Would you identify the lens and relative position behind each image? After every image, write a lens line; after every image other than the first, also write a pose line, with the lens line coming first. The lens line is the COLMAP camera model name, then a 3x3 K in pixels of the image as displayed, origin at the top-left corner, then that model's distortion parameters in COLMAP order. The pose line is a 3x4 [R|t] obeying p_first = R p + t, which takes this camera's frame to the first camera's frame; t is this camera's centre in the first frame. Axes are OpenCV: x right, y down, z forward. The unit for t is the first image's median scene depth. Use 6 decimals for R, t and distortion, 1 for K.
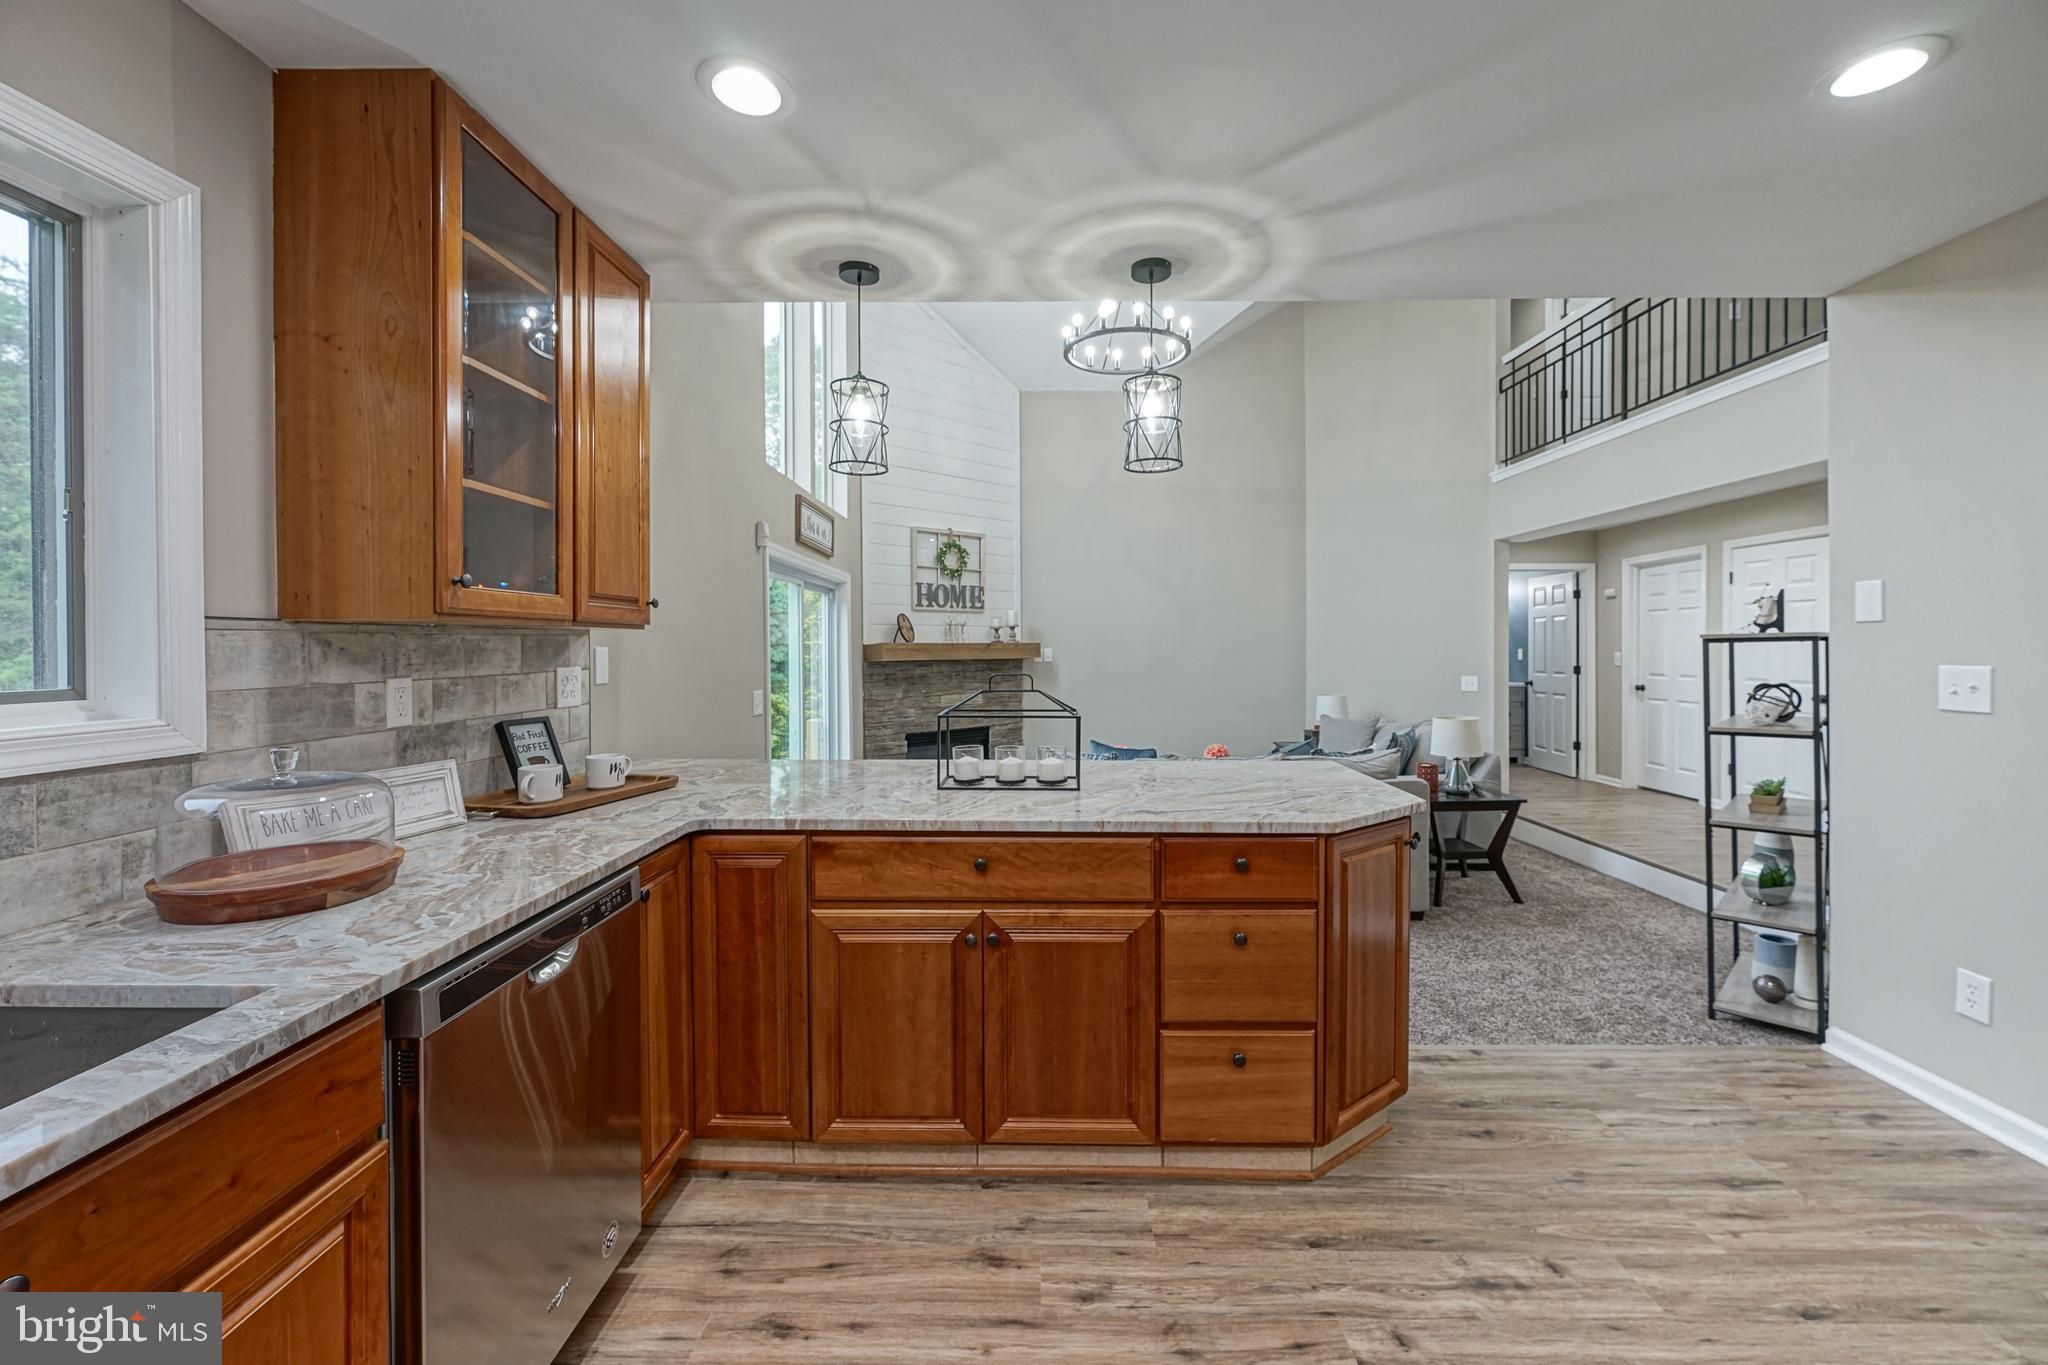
lens RADIAL K [[815.0, 0, 1034.9], [0, 815.0, 653.8], [0, 0, 1]] dist [-0.002338, 0.001580]
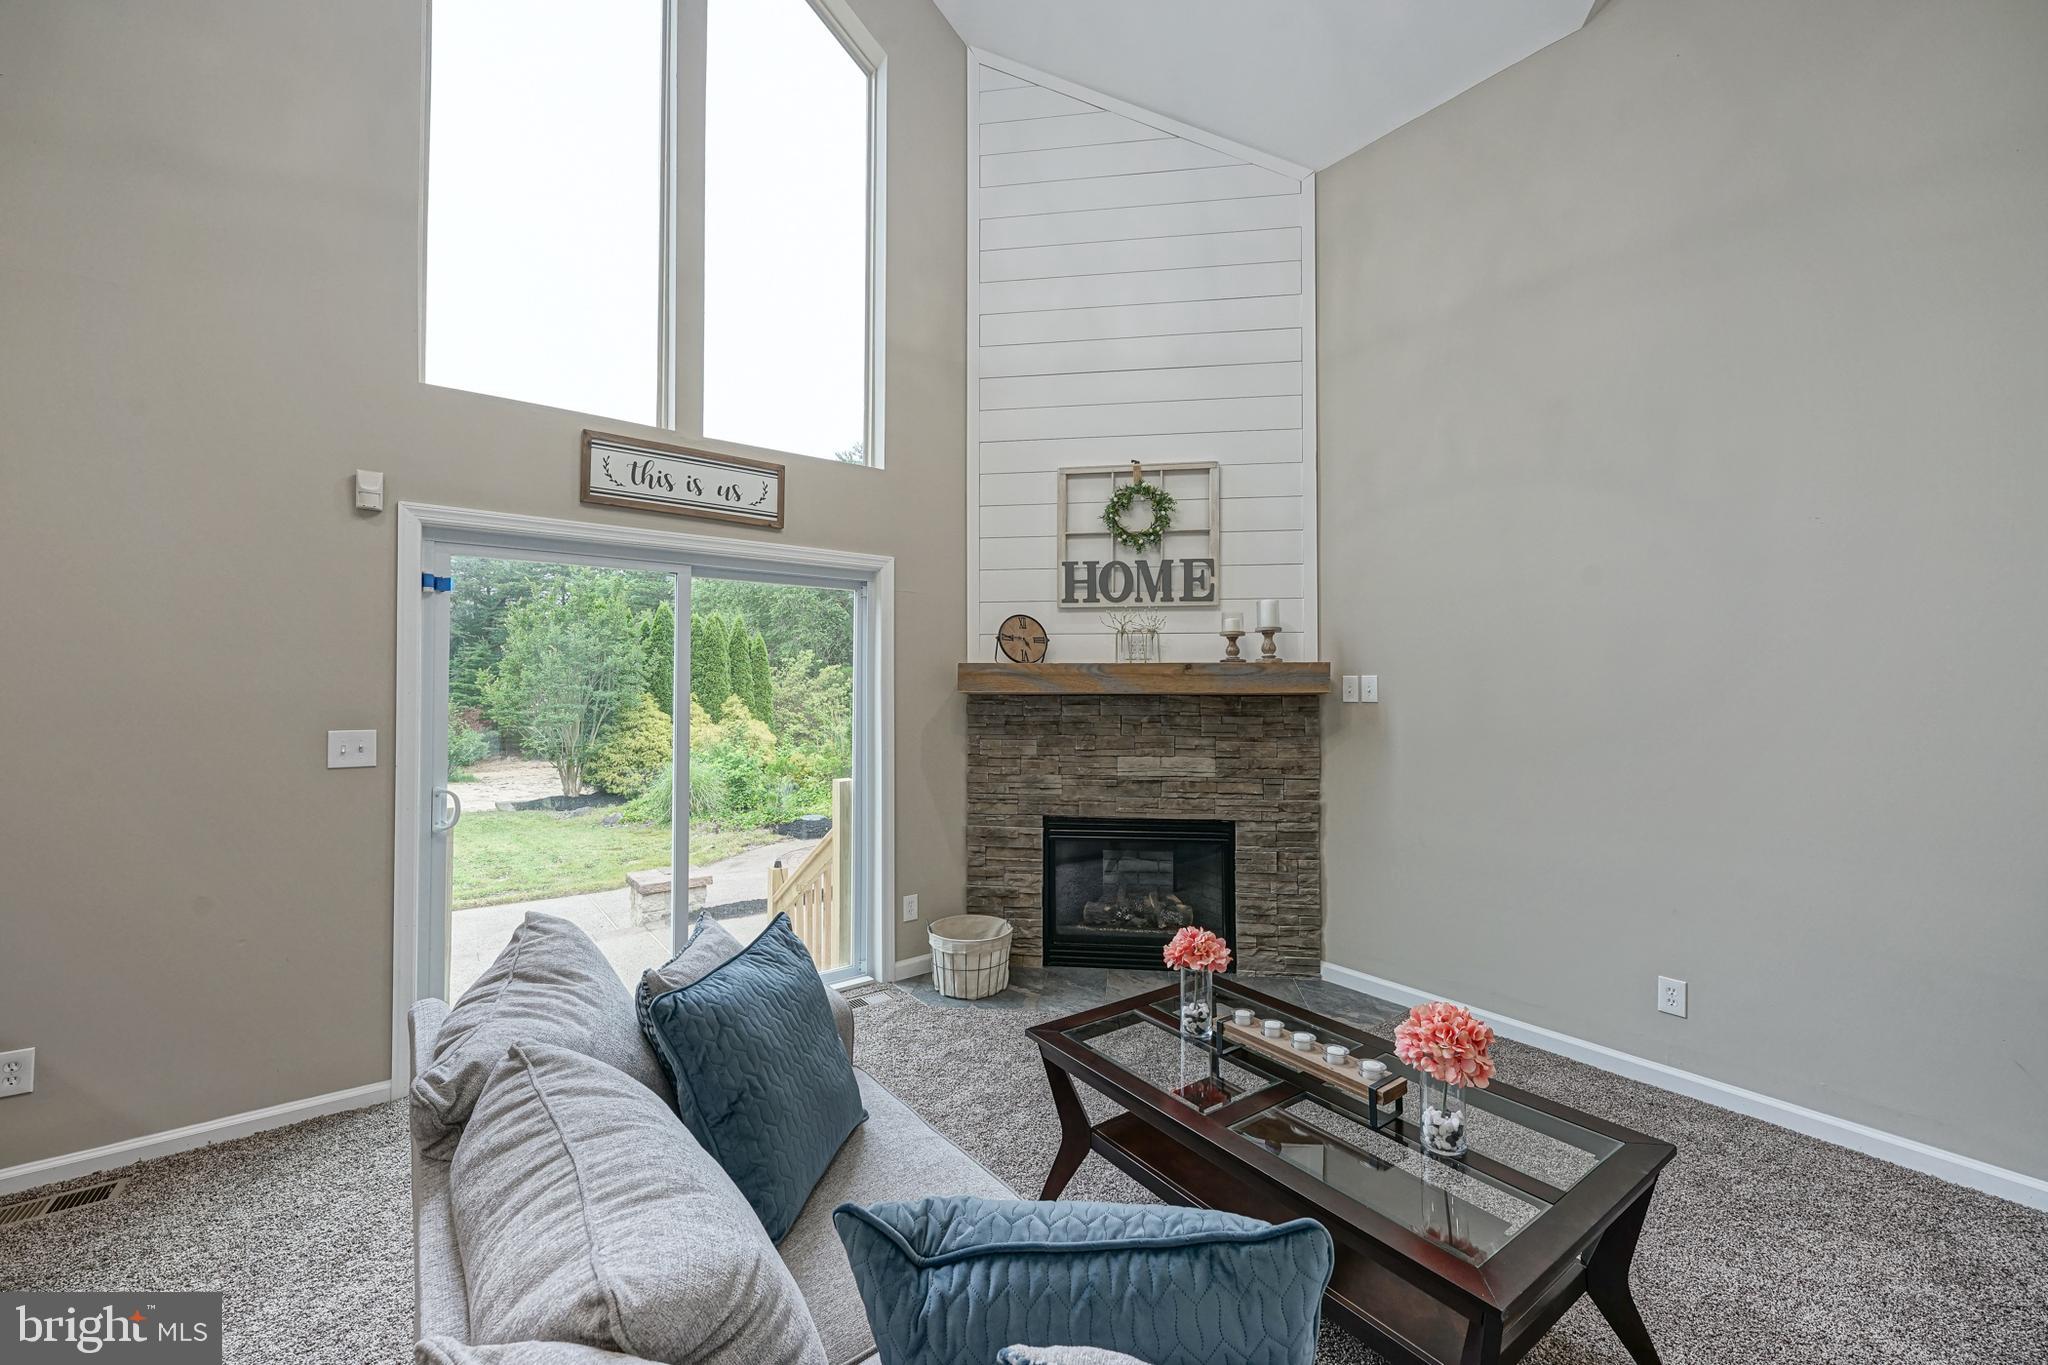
lens RADIAL K [[815.0, 0, 1027.8], [0, 815.0, 679.7], [0, 0, 1]] dist [-0.002338, 0.001580]
pose [[0.622408, -0.003091, -0.782687, 1.115402], [-0.009298, 0.999892, -0.011343, 0.016610], [0.782638, 0.014337, 0.622312, 2.279817]]
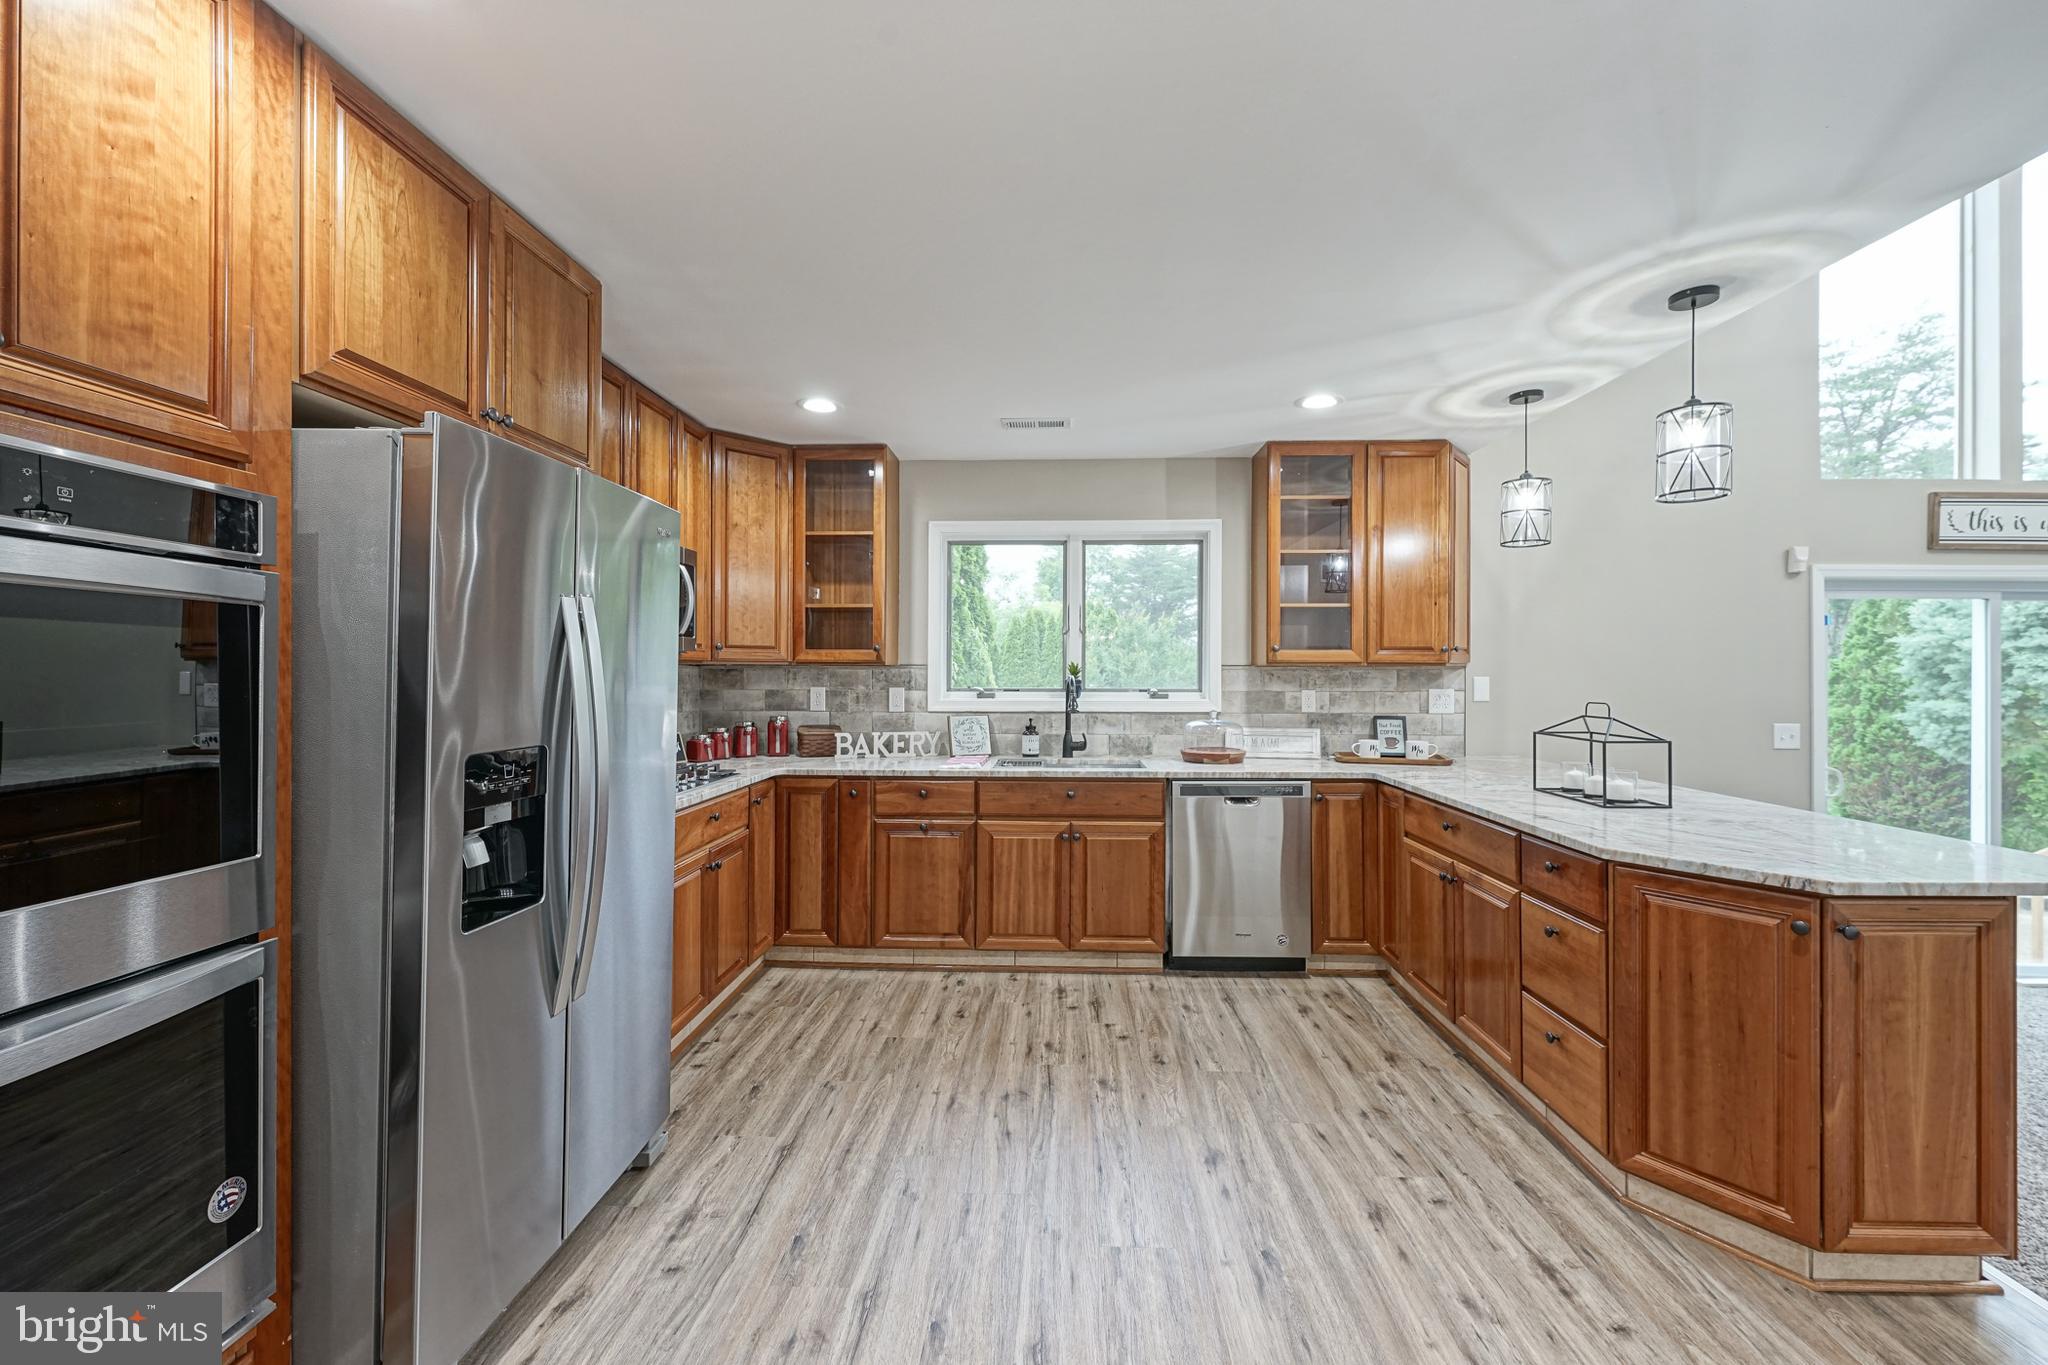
lens RADIAL K [[815.0, 0, 1048.9], [0, 815.0, 664.2], [0, 0, 1]] dist [-0.002338, 0.001580]
pose [[0.004038, -0.010808, -0.999933, 1.355302], [-0.012178, 0.999867, -0.010857, -0.007800], [0.999918, 0.012221, 0.003906, 0.266585]]
